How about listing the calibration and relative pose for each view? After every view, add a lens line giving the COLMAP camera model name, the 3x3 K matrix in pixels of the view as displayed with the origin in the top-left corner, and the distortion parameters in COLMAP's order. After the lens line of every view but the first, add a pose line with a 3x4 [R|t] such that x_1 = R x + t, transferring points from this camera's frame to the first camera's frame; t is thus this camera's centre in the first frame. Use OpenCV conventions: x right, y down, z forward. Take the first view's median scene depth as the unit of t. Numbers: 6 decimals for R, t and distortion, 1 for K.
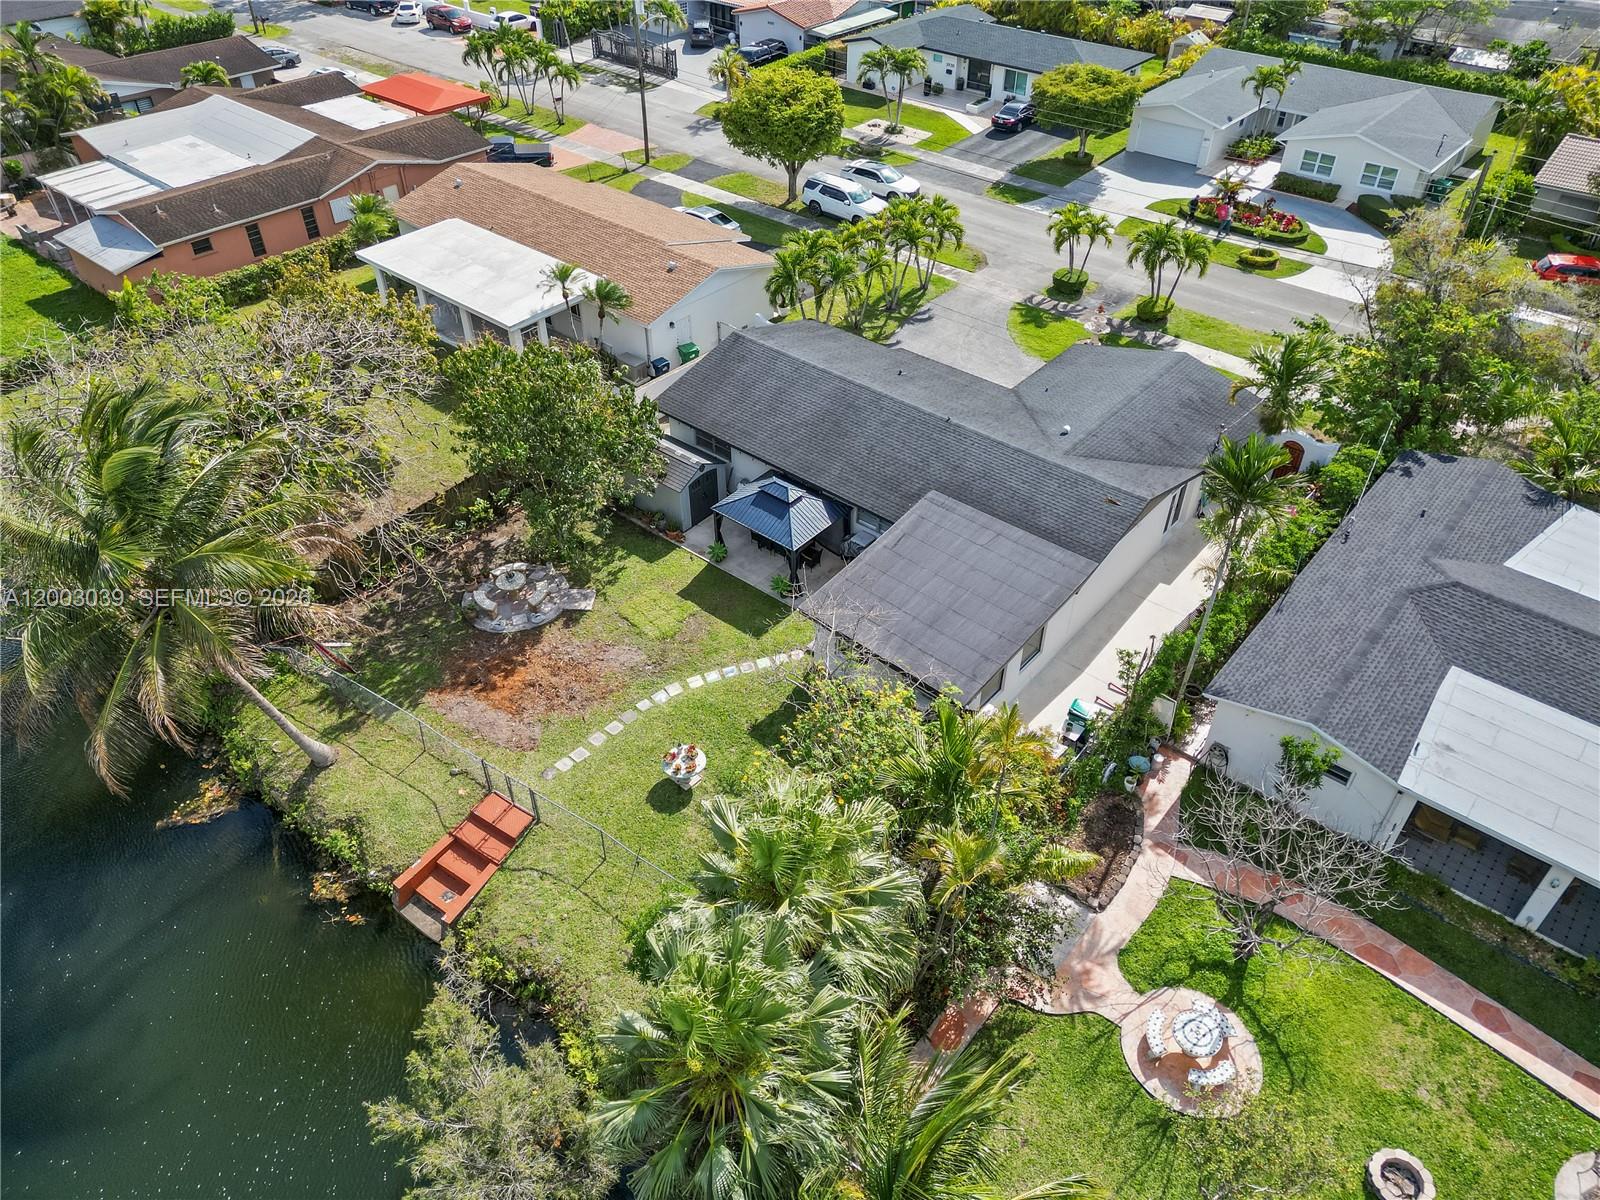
lens RADIAL K [[1125.9, 0, 800.0], [0, 1125.9, 600.0], [0, 0, 1]] dist [0.047312, -0.000013]
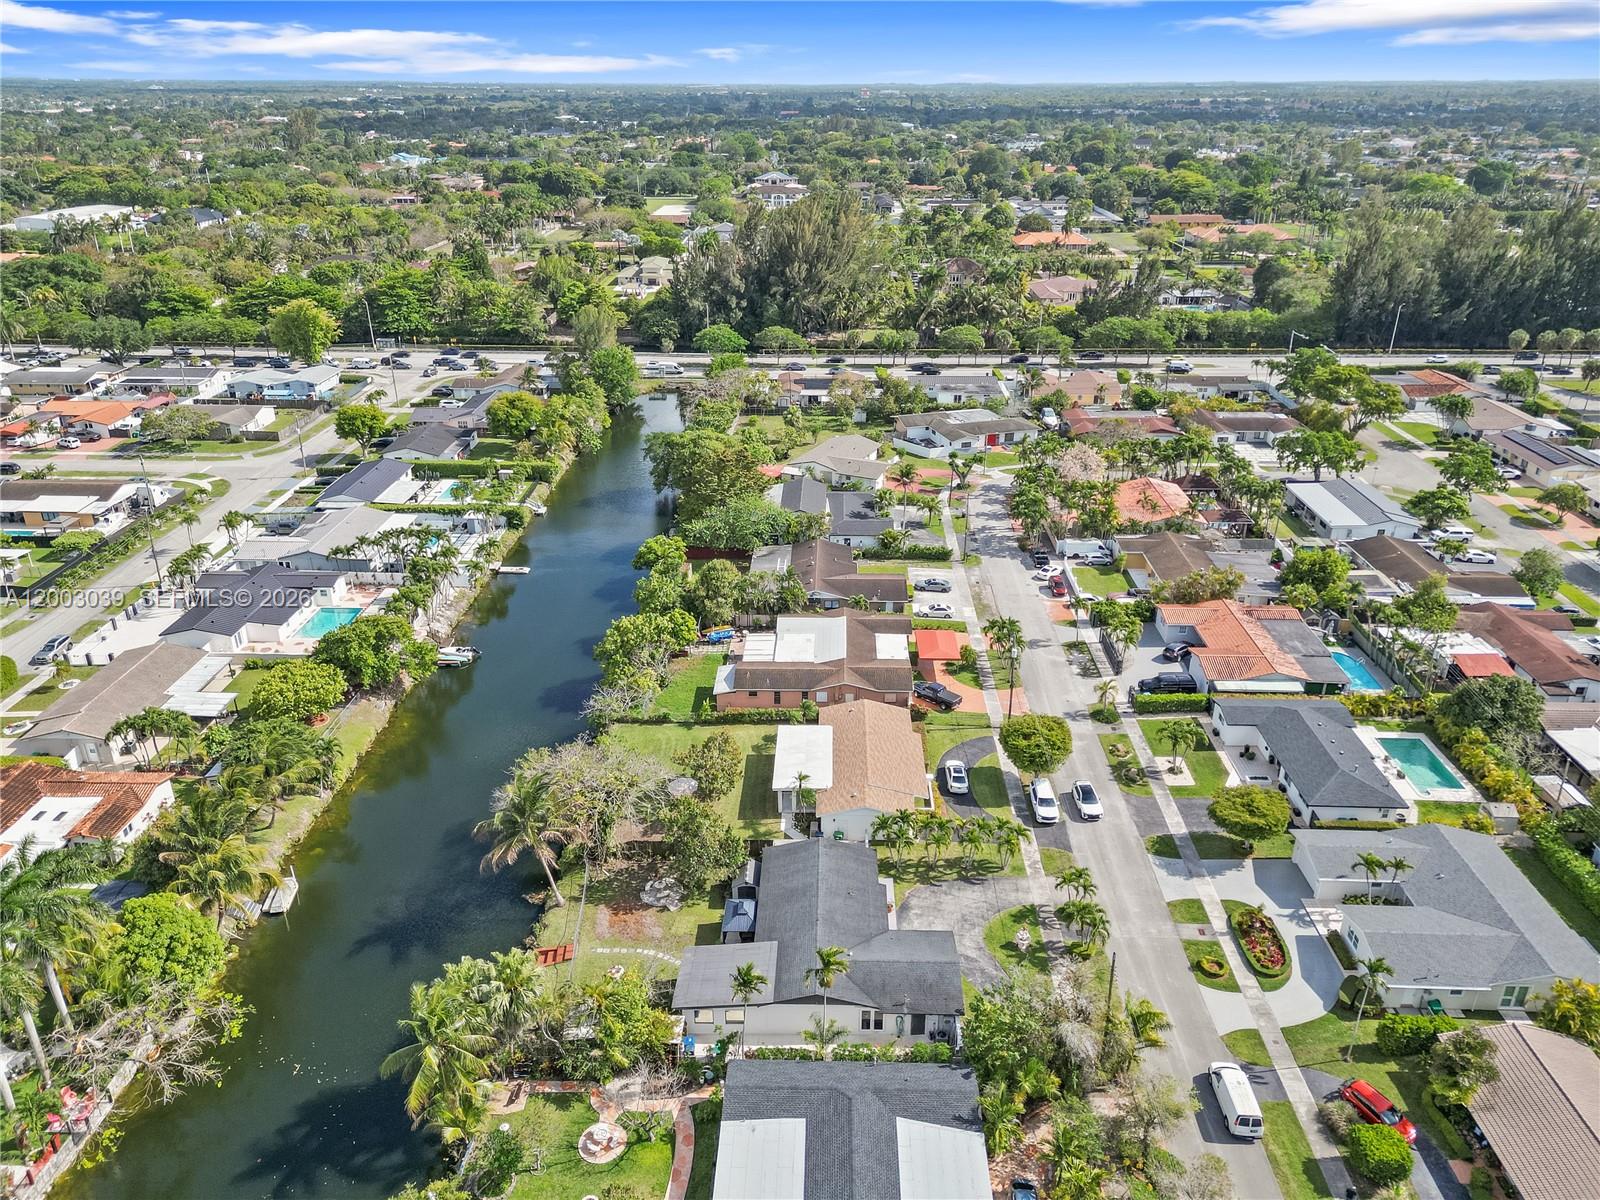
lens RADIAL K [[1125.9, 0, 800.0], [0, 1125.9, 600.0], [0, 0, 1]] dist [0.047312, -0.000013]
pose [[0.627537, 0.320027, -0.709774, 1.050994], [-0.495974, 0.867033, -0.047577, -0.414867], [0.600172, 0.381886, 0.702820, -0.566885]]
